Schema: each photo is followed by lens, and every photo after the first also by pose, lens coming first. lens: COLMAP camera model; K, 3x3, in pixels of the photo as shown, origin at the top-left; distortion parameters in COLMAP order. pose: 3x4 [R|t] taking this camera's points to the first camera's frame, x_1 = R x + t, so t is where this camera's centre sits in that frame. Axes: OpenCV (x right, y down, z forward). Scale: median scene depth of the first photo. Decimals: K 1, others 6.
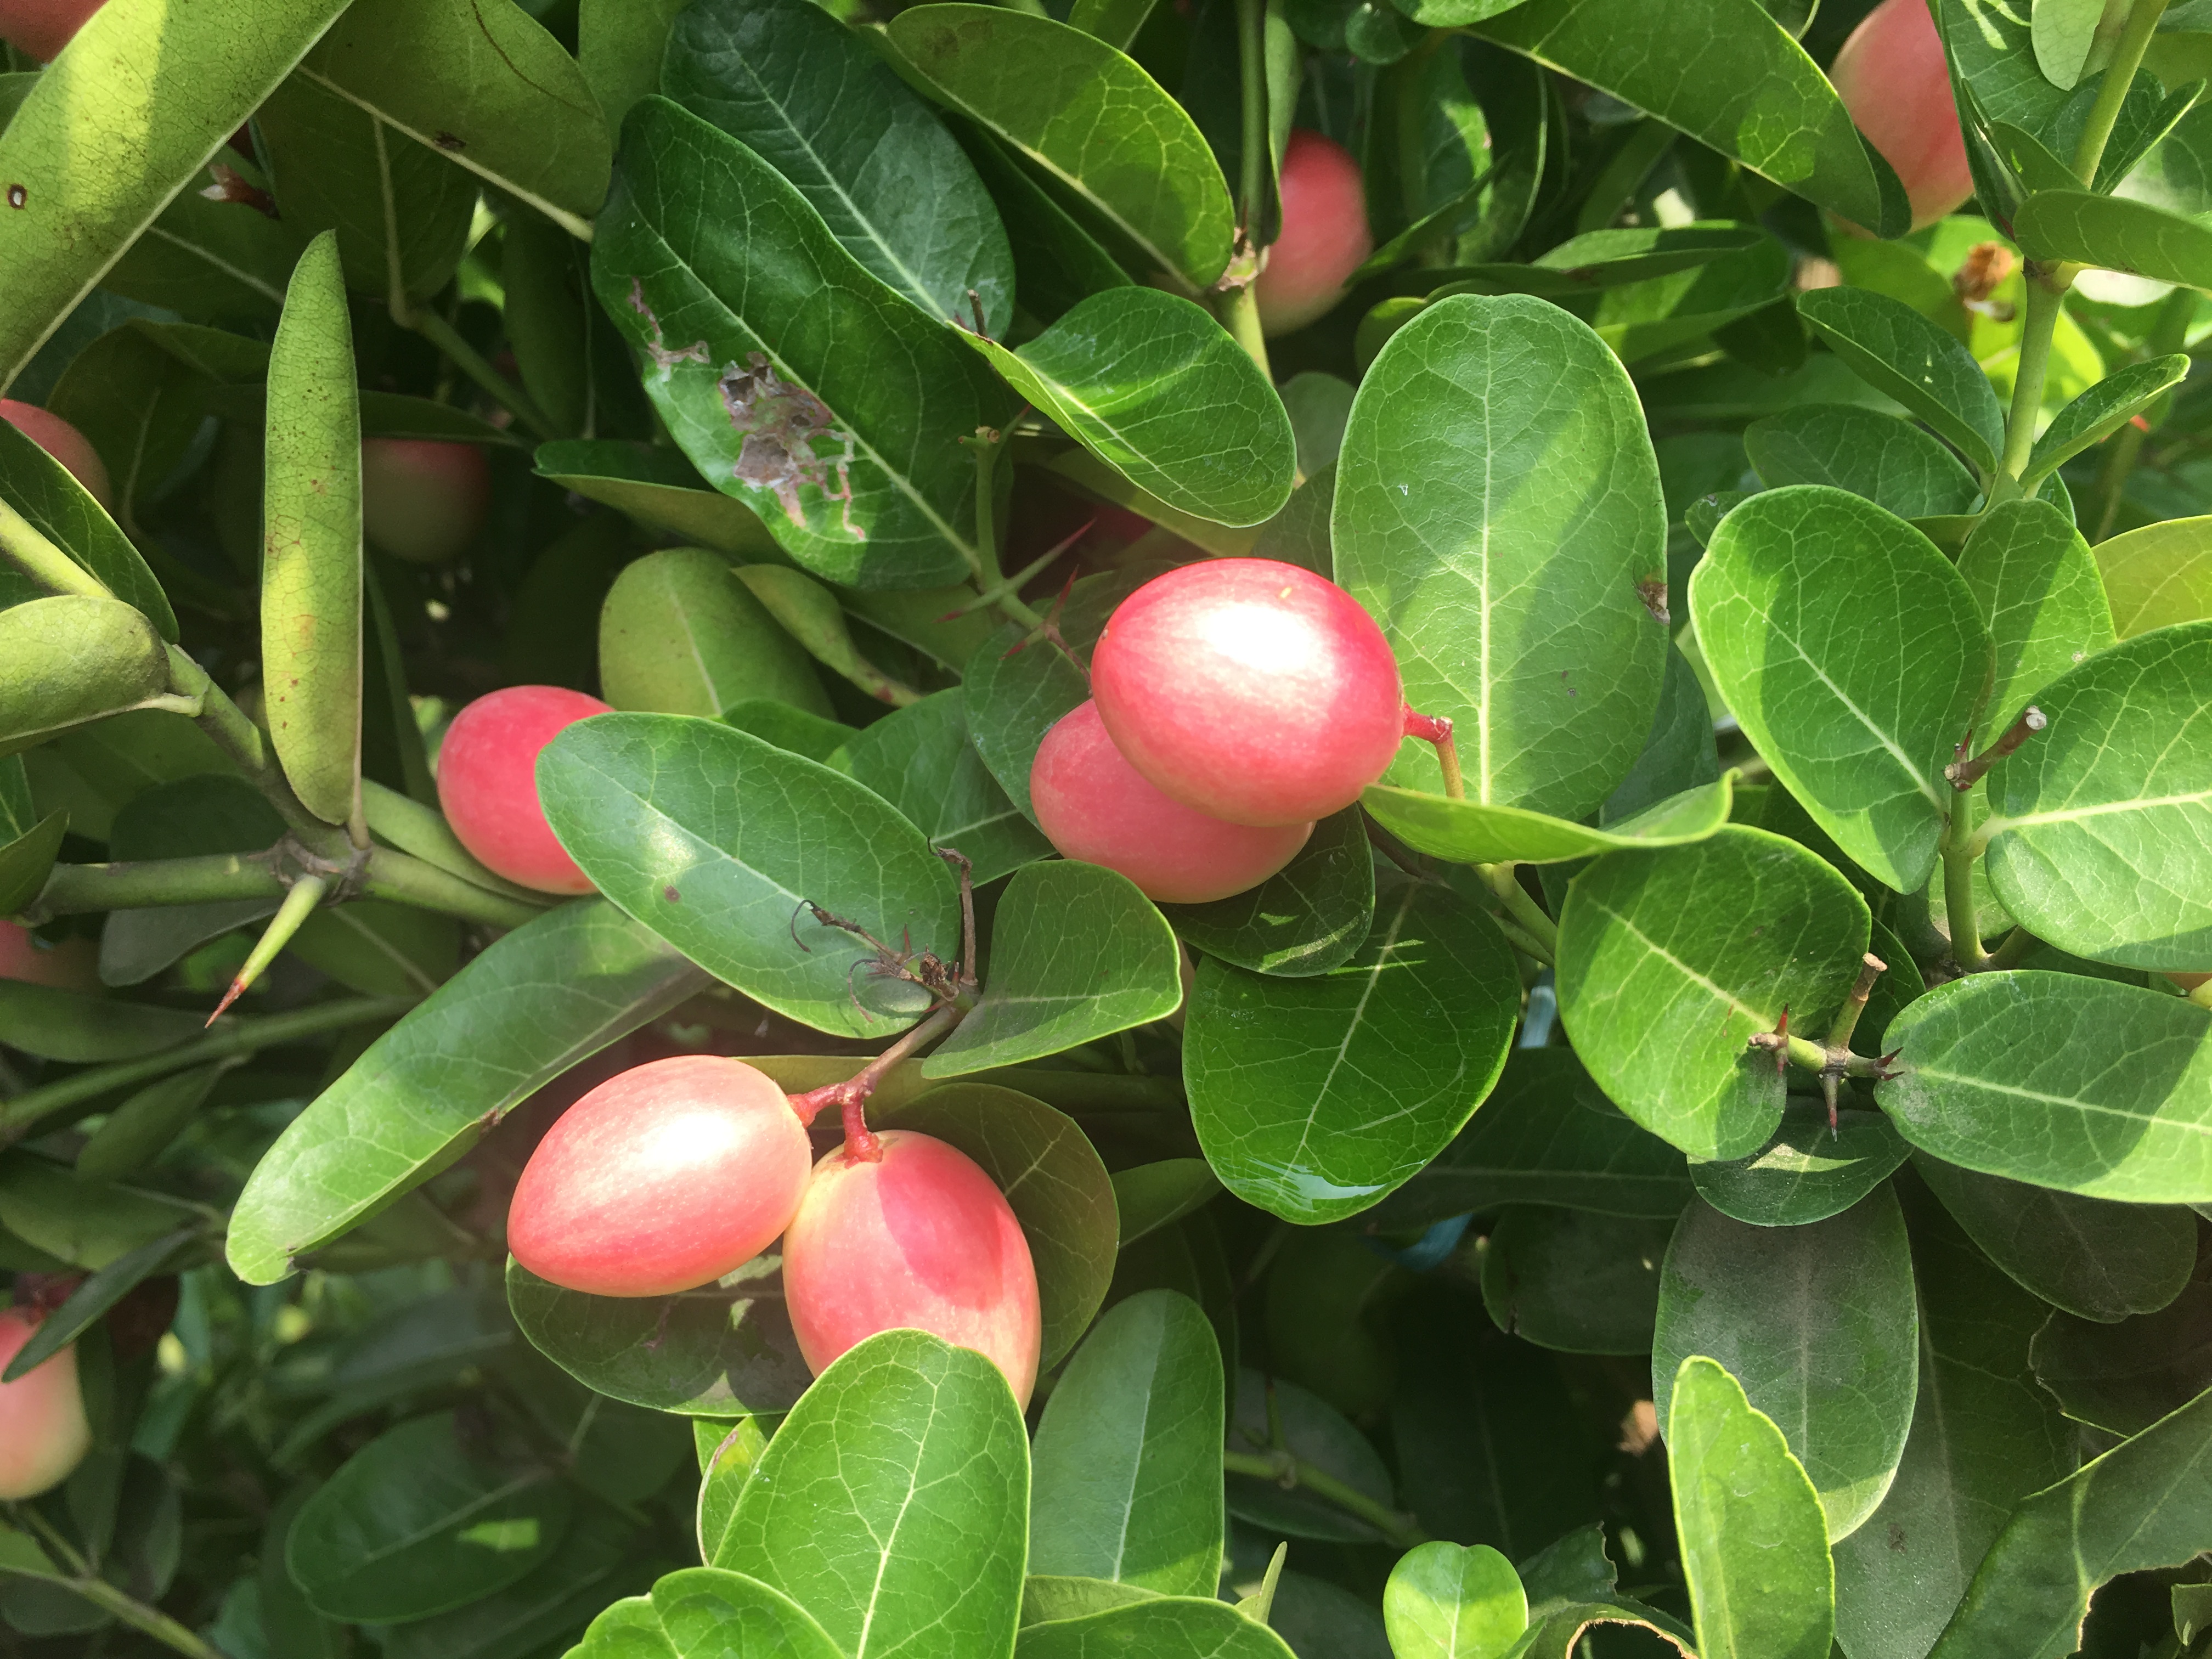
lens RADIAL K [[1894.9, 0, 1103.6], [0, 1894.9, 838.1], [0, 0, 1]] dist [0.058157, -0.083902]
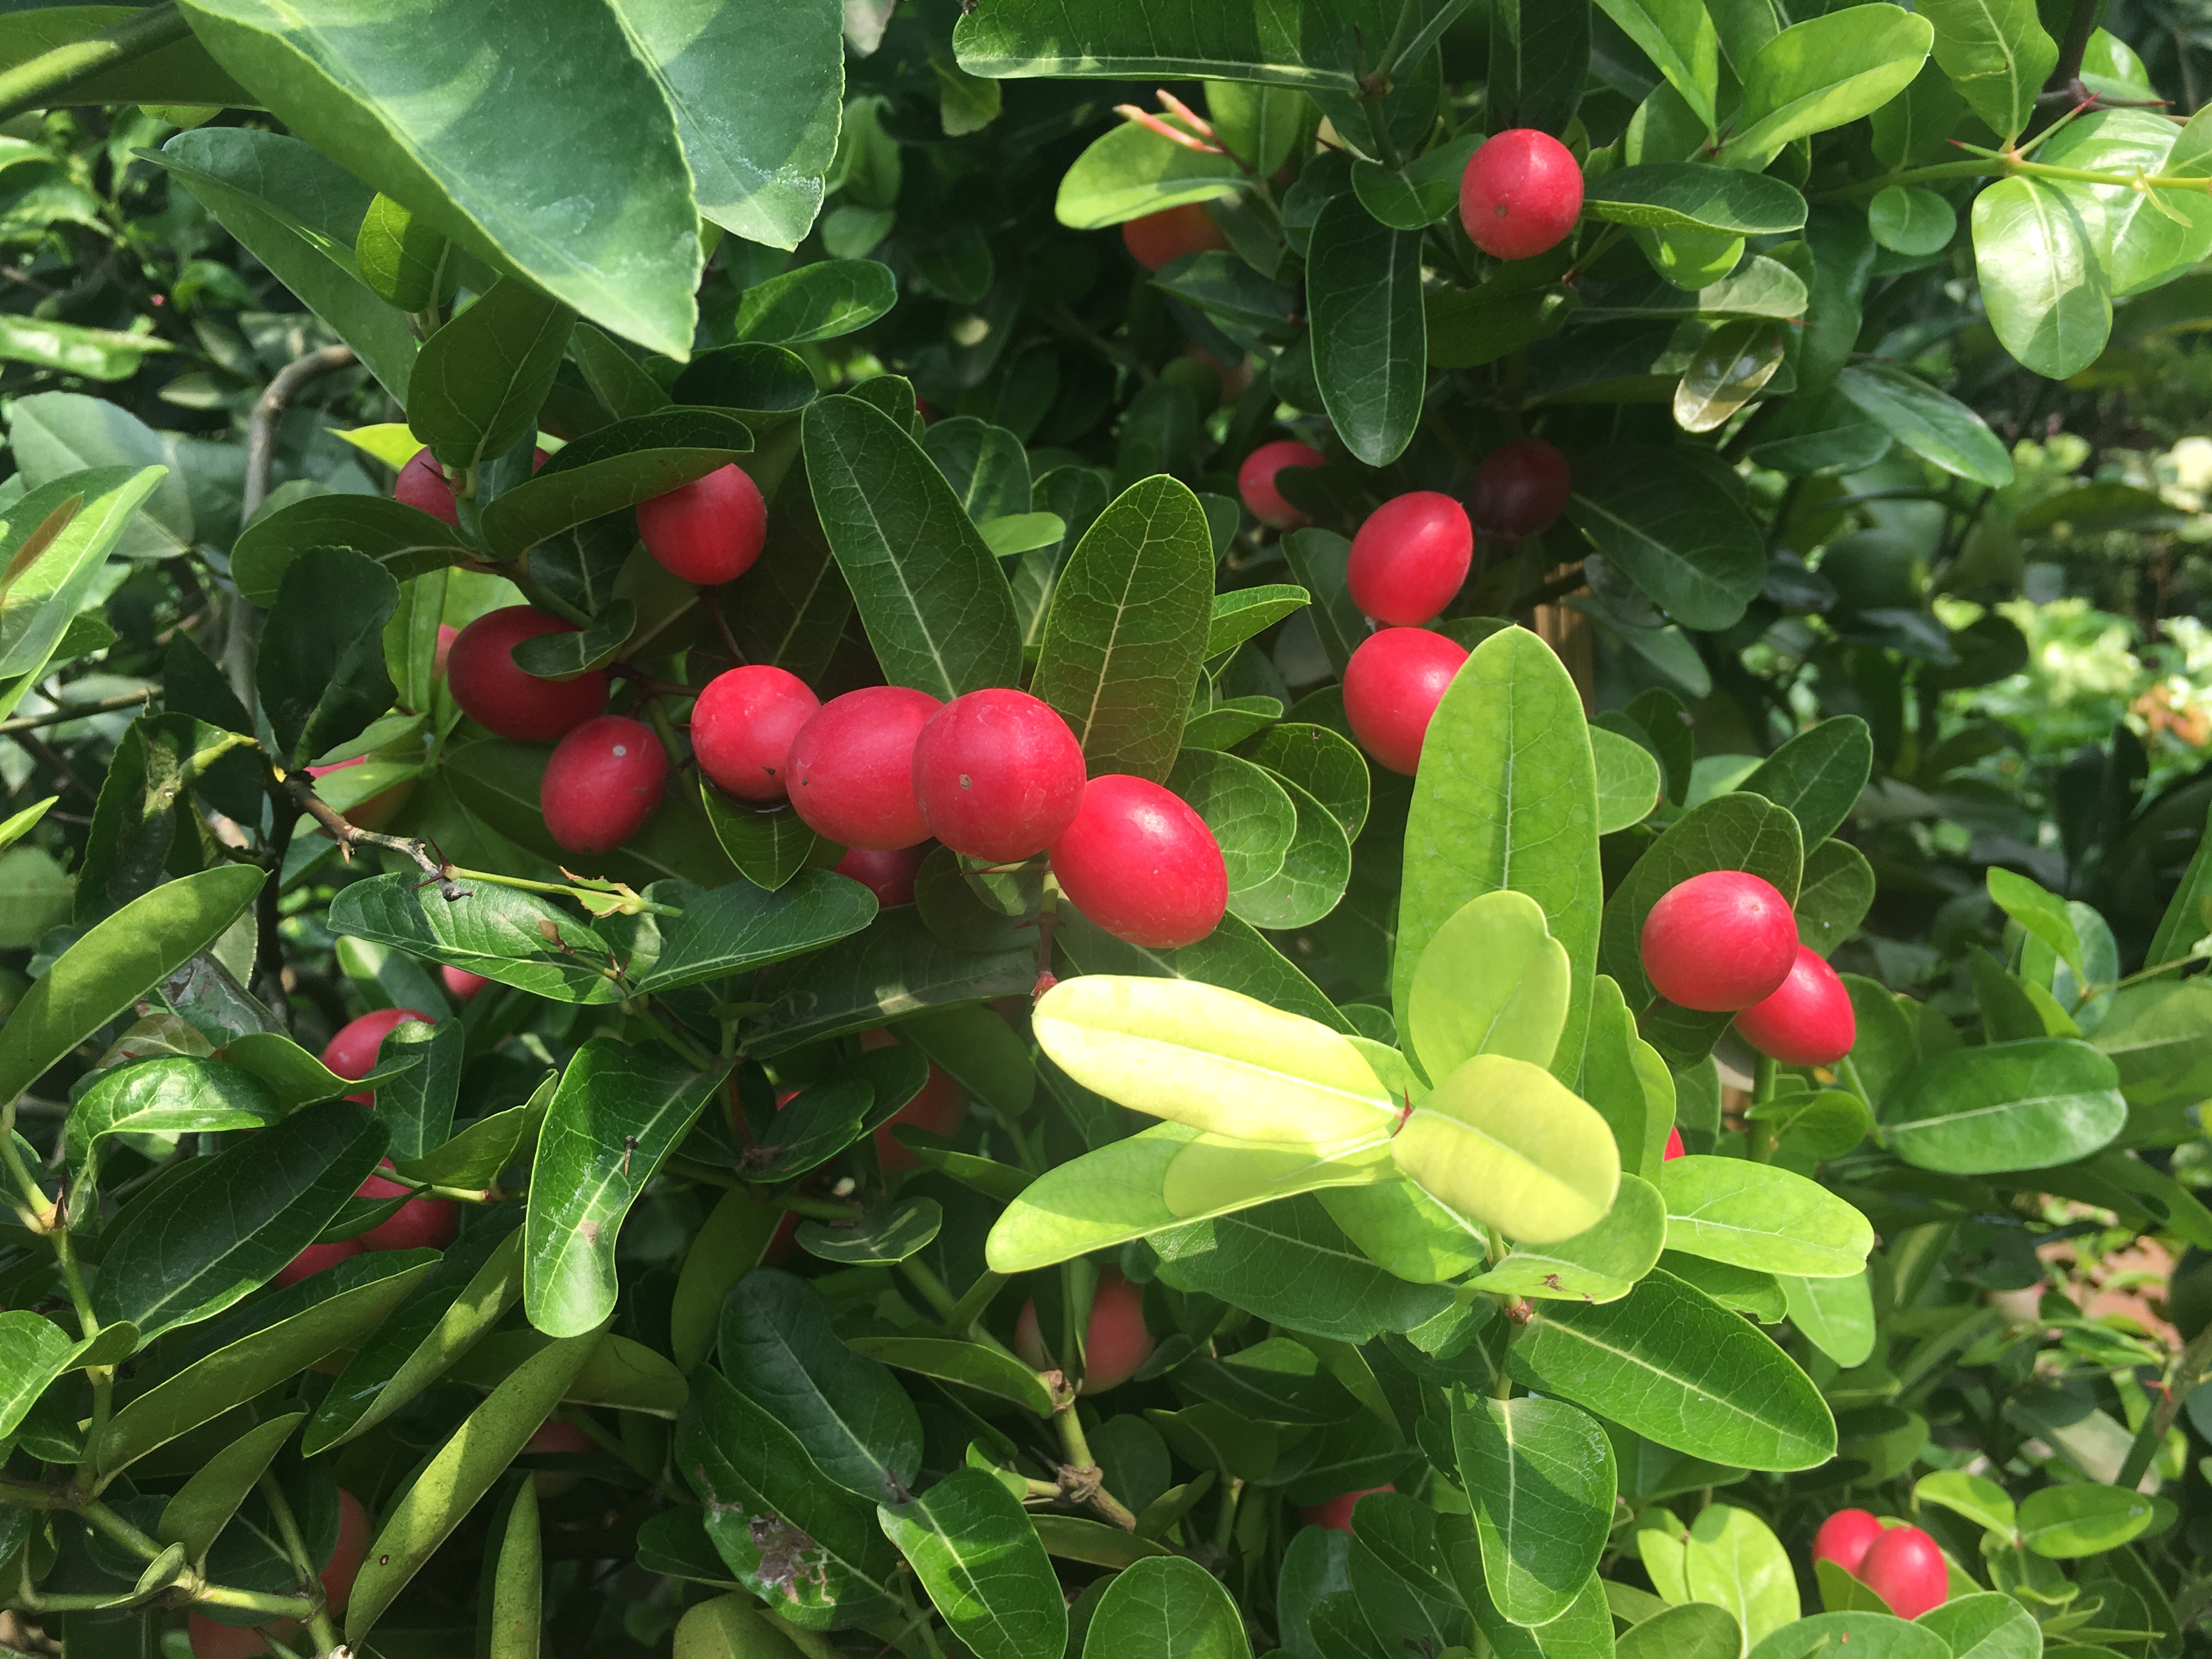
lens RADIAL K [[1894.9, 0, 1110.1], [0, 1894.9, 822.3], [0, 0, 1]] dist [0.058157, -0.083902]
pose [[0.999374, -0.030793, -0.017411, 0.168756], [0.027180, 0.983440, -0.179186, -0.537056], [0.022640, 0.178601, 0.983661, -0.775658]]
